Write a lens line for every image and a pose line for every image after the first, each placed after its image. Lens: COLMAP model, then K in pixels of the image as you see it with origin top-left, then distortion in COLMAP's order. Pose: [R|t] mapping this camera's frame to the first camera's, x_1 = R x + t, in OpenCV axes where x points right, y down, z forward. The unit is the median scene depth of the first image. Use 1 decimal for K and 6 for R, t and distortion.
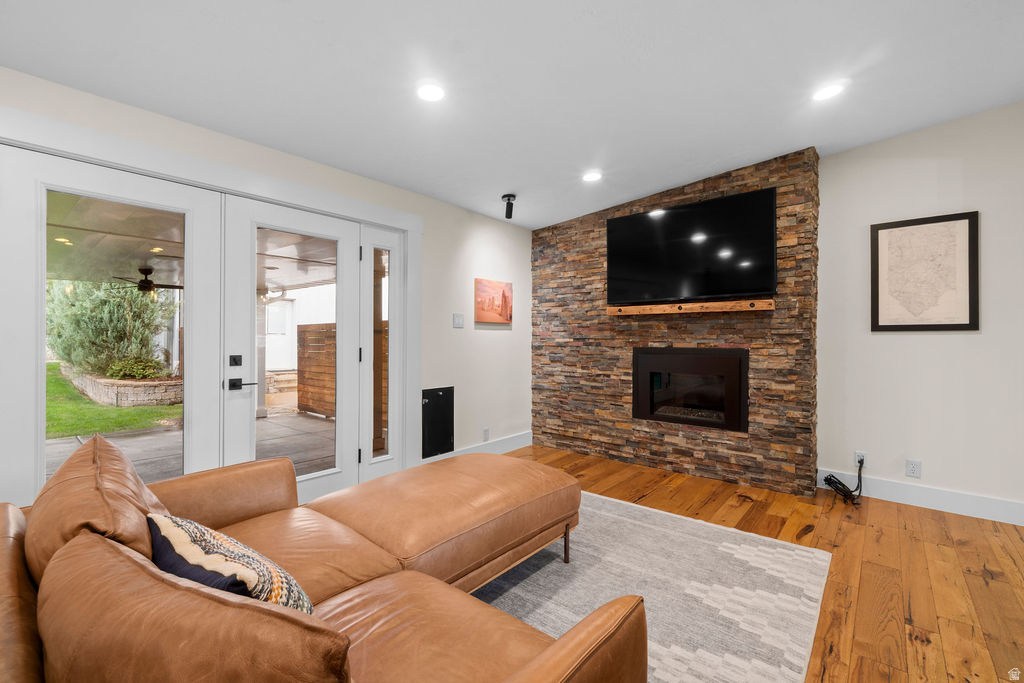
lens RADIAL K [[448.3, 0, 503.3], [0, 448.3, 337.0], [0, 0, 1]] dist [-0.000641, 0.002320]
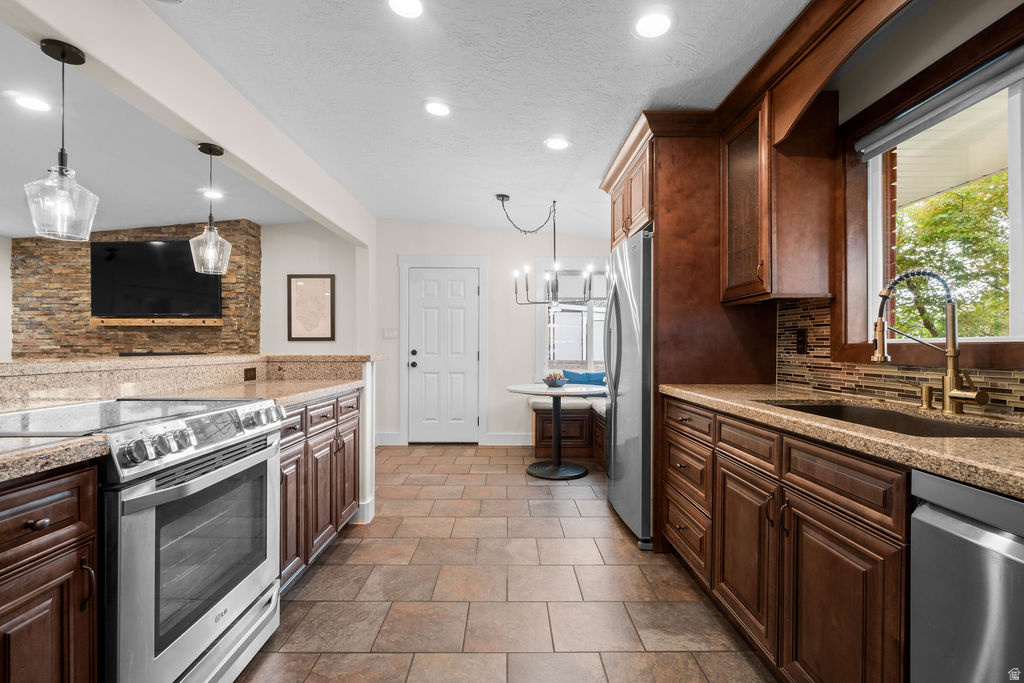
lens RADIAL K [[448.3, 0, 511.0], [0, 448.3, 347.2], [0, 0, 1]] dist [-0.000641, 0.002320]
pose [[0.759867, 0.002515, 0.650073, 0.300652], [-0.001110, 0.999996, -0.002571, 0.009132], [-0.650077, 0.001232, 0.759867, -0.568118]]
